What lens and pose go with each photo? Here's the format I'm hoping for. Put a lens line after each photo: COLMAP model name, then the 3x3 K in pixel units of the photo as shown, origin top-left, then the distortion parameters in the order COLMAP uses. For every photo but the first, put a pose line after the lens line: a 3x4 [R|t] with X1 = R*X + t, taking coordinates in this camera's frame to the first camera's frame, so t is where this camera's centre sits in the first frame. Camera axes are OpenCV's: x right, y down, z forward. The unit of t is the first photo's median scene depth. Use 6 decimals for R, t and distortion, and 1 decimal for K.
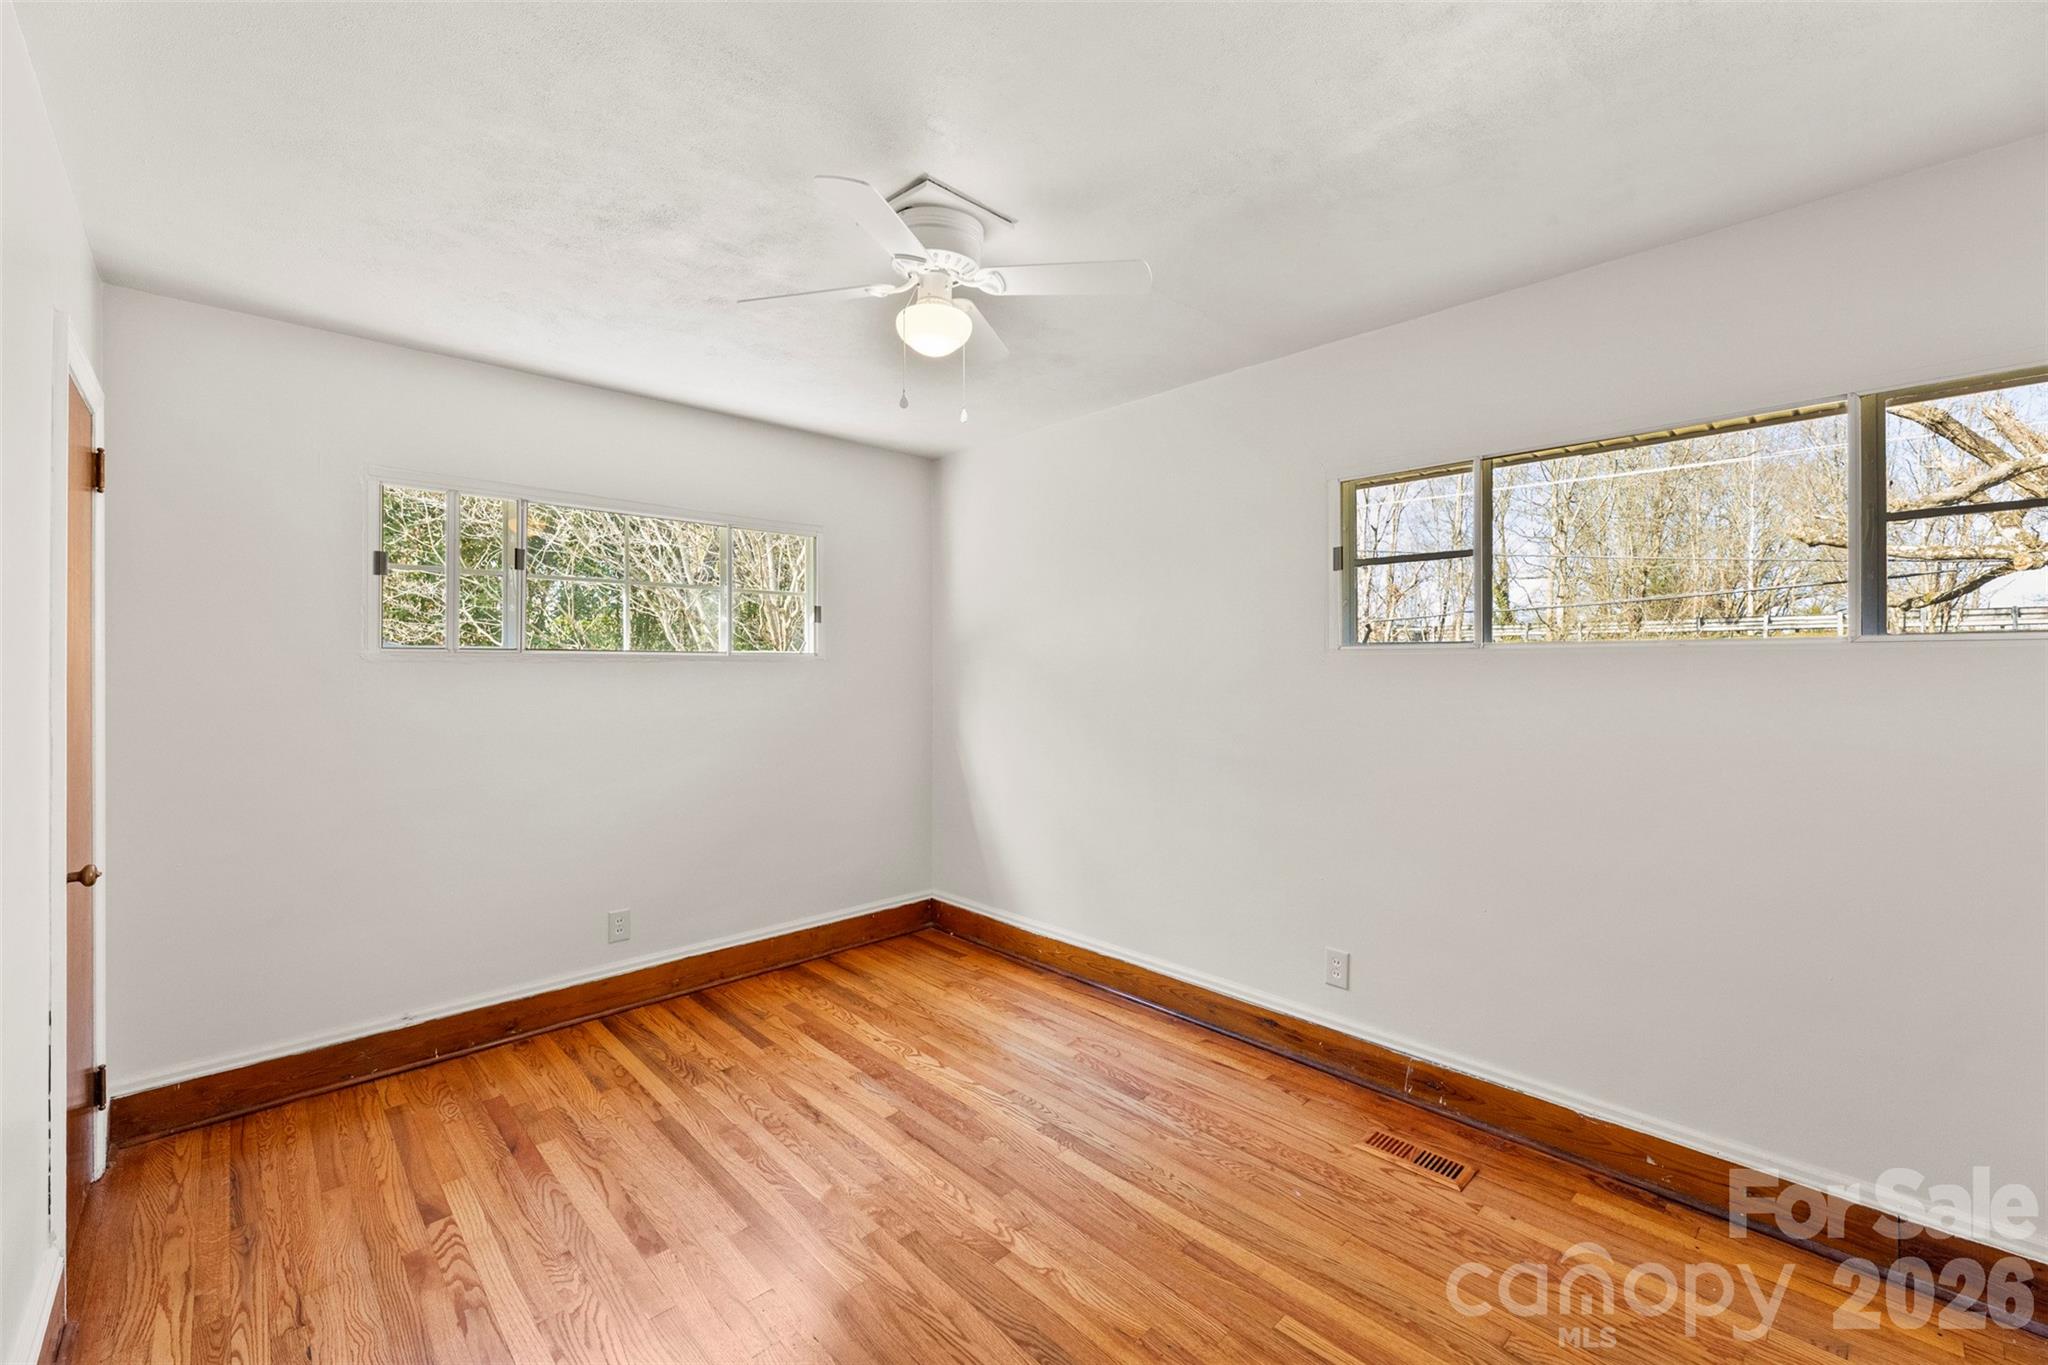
lens RADIAL K [[823.7, 0, 1019.5], [0, 823.7, 666.6], [0, 0, 1]] dist [0.002290, -0.000586]
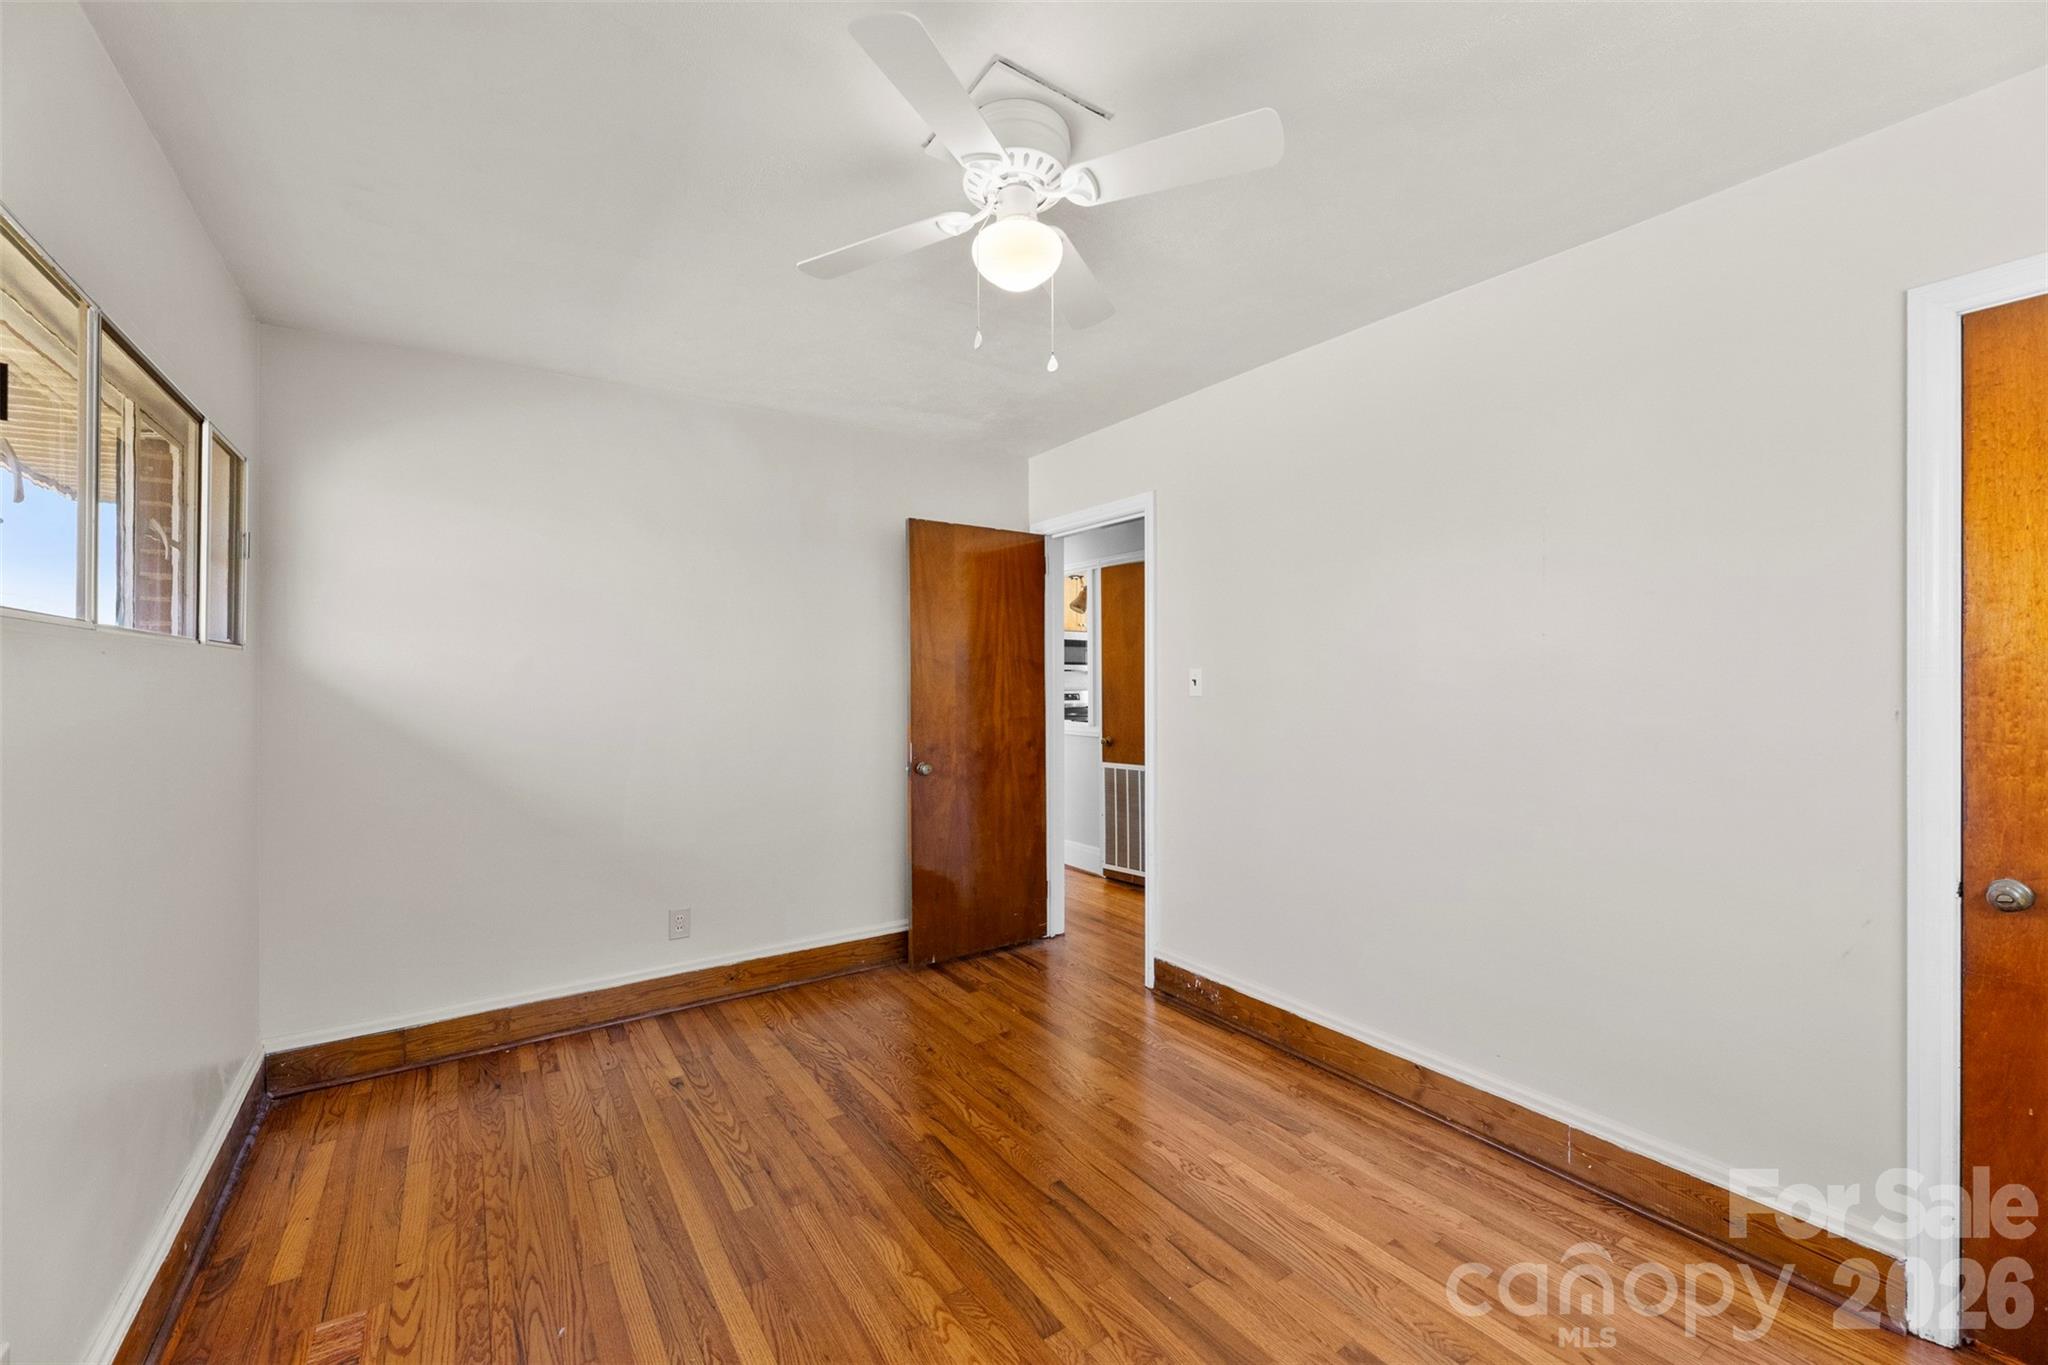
lens RADIAL K [[823.7, 0, 1026.8], [0, 823.7, 671.3], [0, 0, 1]] dist [0.002290, -0.000586]
pose [[-0.986761, 0.006392, 0.162057, -0.194698], [0.005116, 0.999953, -0.008290, 0.016043], [-0.162103, -0.007351, -0.986747, 1.434691]]
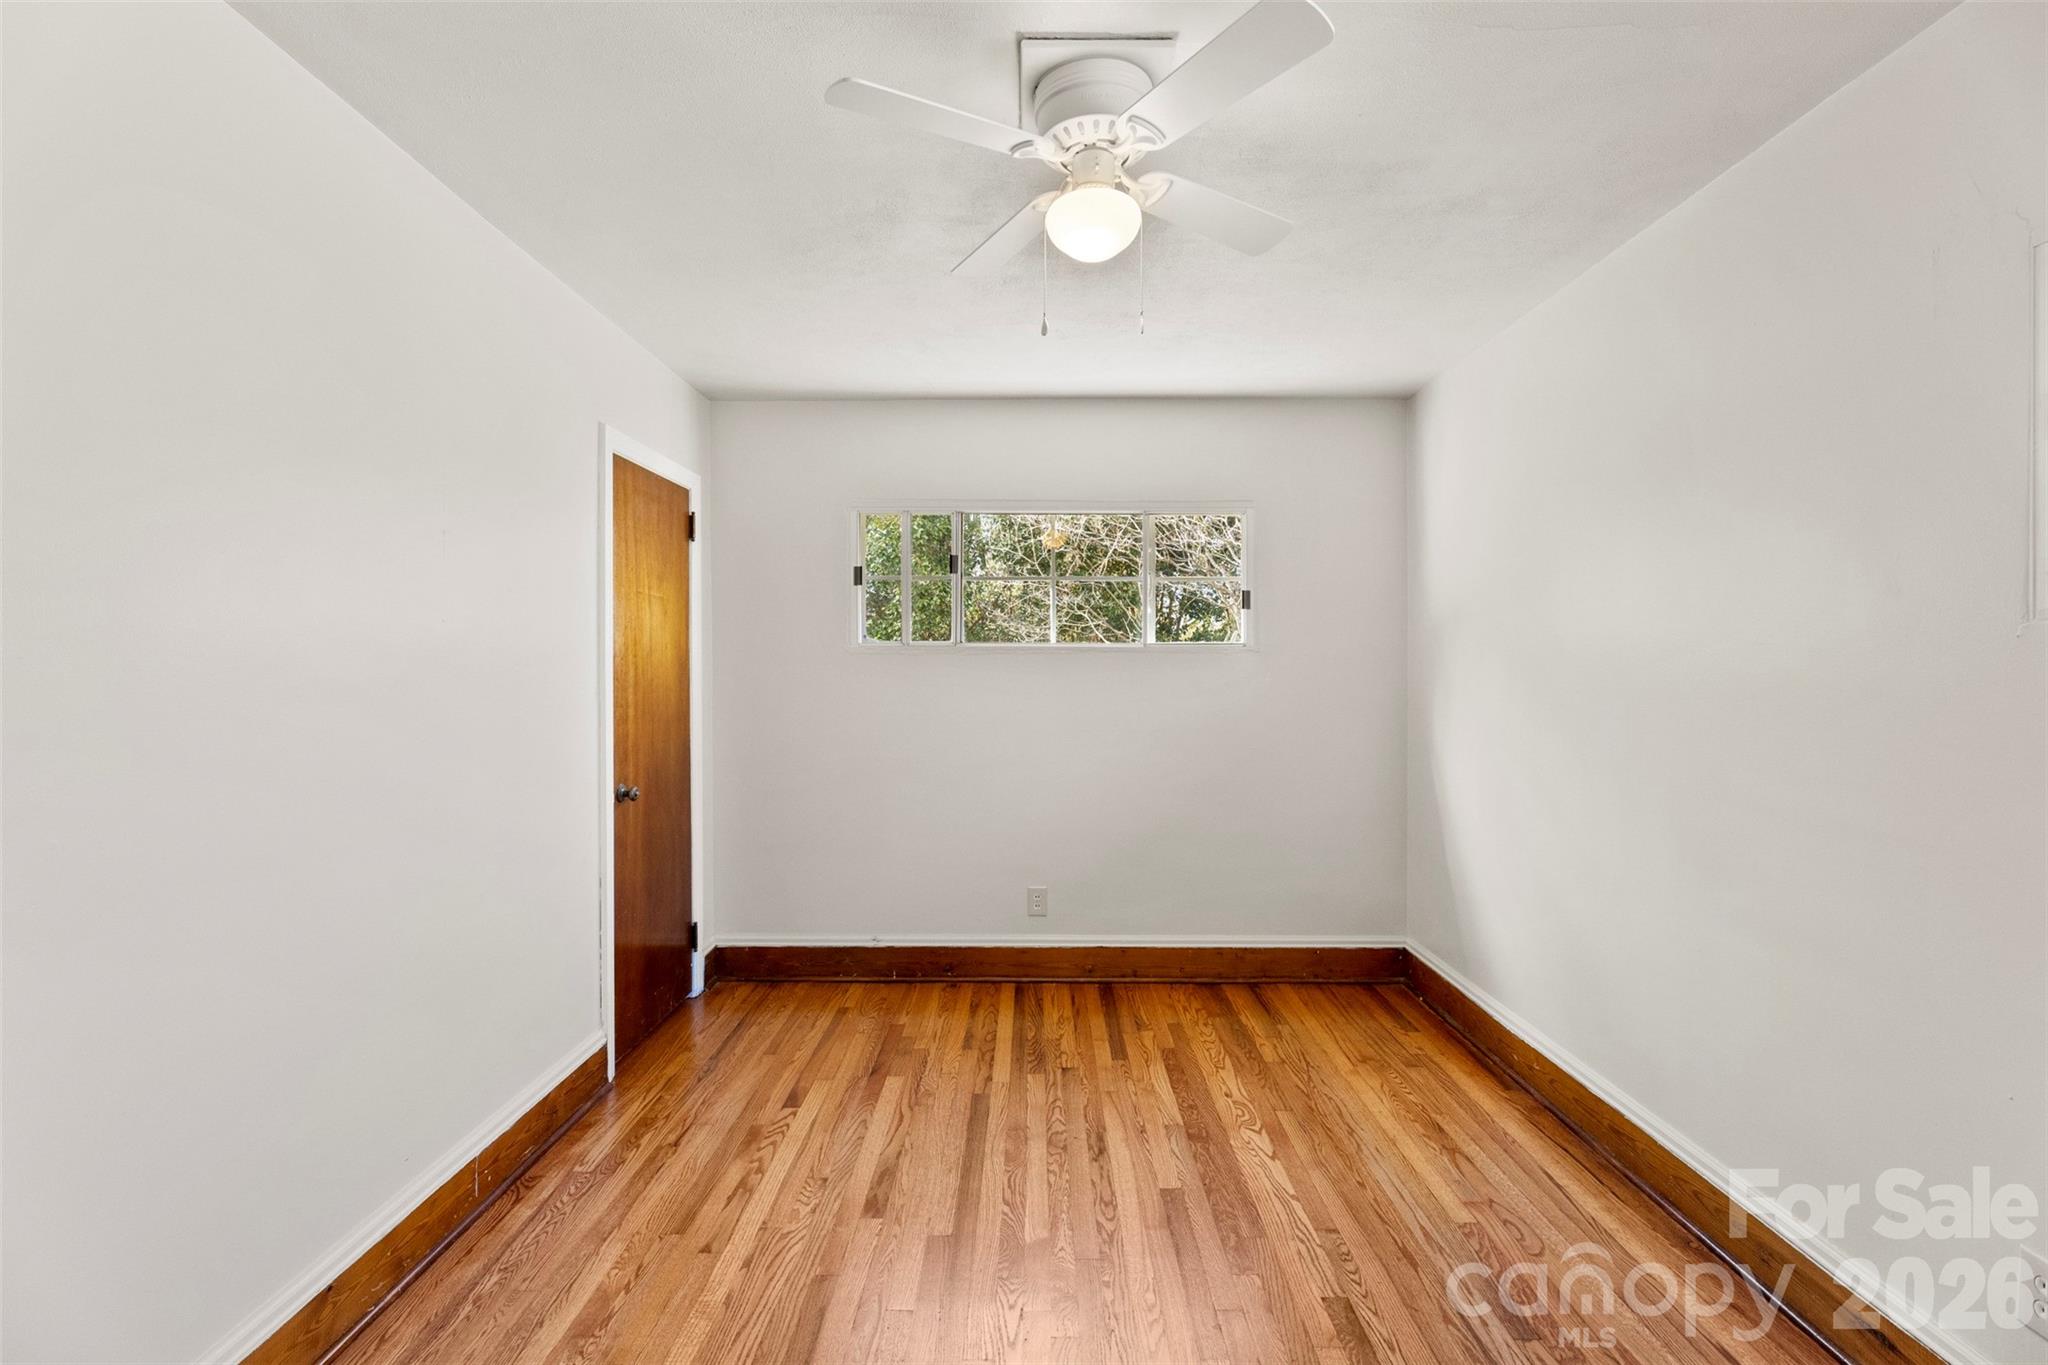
lens RADIAL K [[823.7, 0, 1041.0], [0, 823.7, 676.0], [0, 0, 1]] dist [0.002290, -0.000586]
pose [[0.721312, 0.011242, -0.692519, 0.322005], [-0.001276, 0.999888, 0.014903, 0.008969], [0.692609, -0.009866, 0.721246, 0.303787]]
